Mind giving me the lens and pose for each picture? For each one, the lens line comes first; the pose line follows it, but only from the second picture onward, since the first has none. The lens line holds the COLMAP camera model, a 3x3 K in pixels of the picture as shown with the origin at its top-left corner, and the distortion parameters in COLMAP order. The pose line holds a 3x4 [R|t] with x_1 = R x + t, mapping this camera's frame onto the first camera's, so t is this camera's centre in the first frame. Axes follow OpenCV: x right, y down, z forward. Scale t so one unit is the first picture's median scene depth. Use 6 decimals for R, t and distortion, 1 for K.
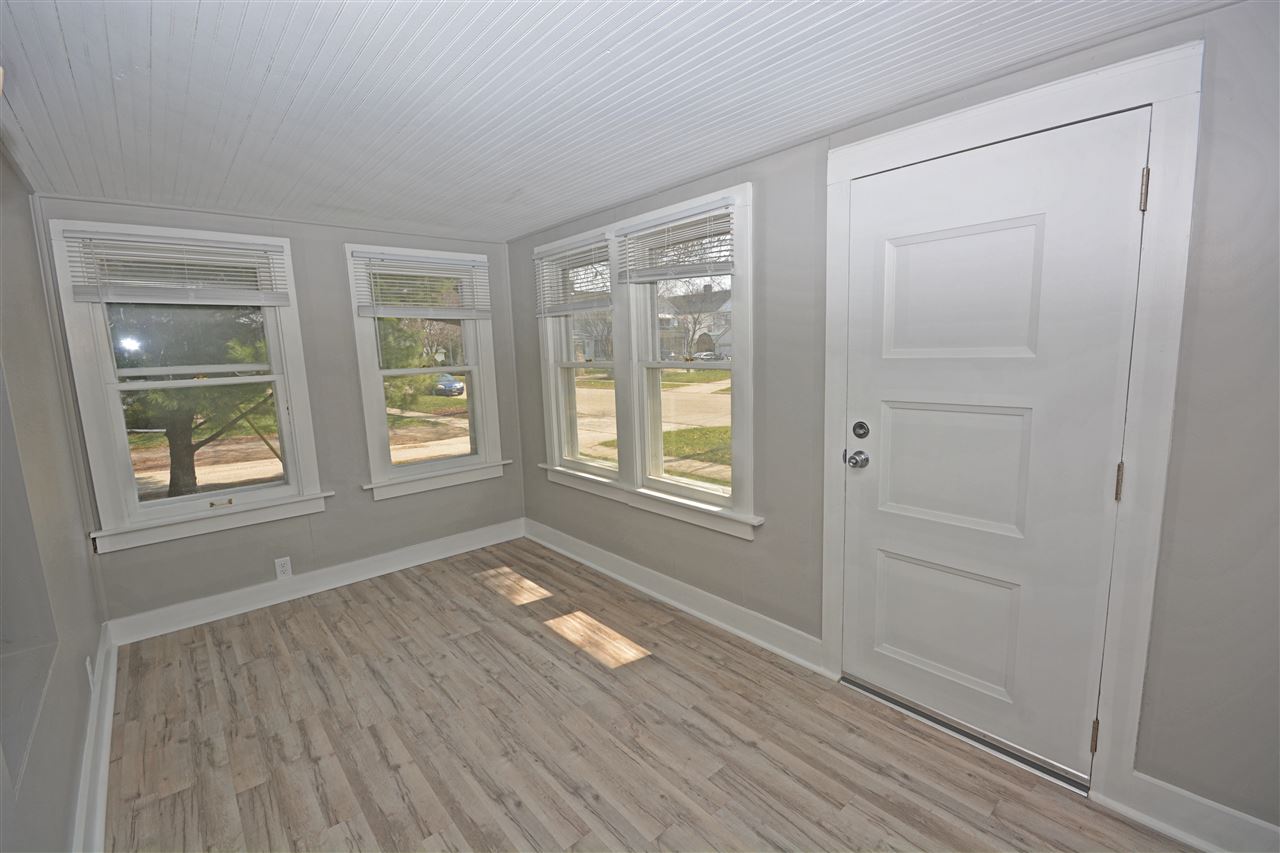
lens RADIAL K [[558.3, 0, 644.0], [0, 558.3, 427.6], [0, 0, 1]] dist [-0.002194, -0.006343]
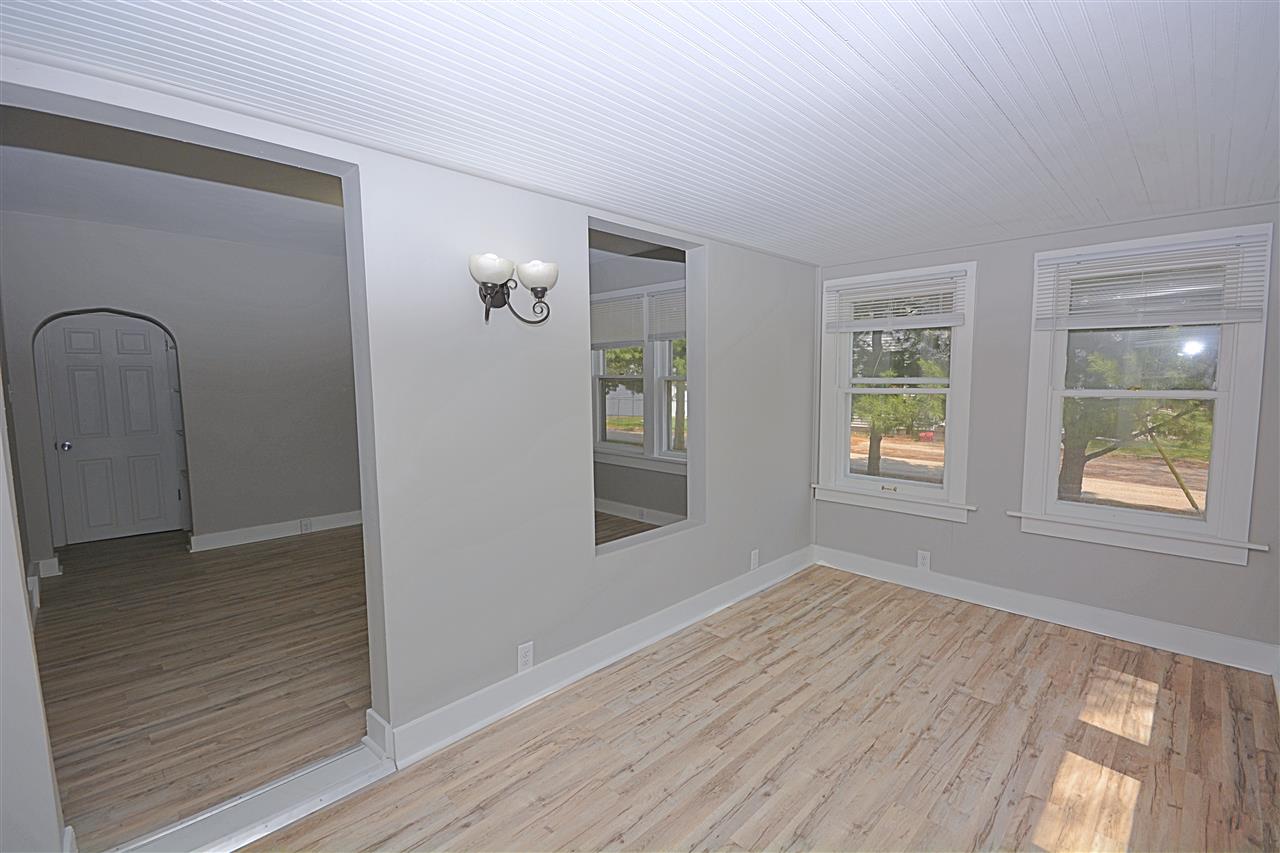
lens RADIAL K [[558.3, 0, 632.5], [0, 558.3, 428.5], [0, 0, 1]] dist [-0.002194, -0.006343]
pose [[0.051939, 0.122895, -0.991060, 0.448442], [-0.134718, 0.984190, 0.114983, -0.065275], [0.989522, 0.127541, 0.067674, 0.350607]]
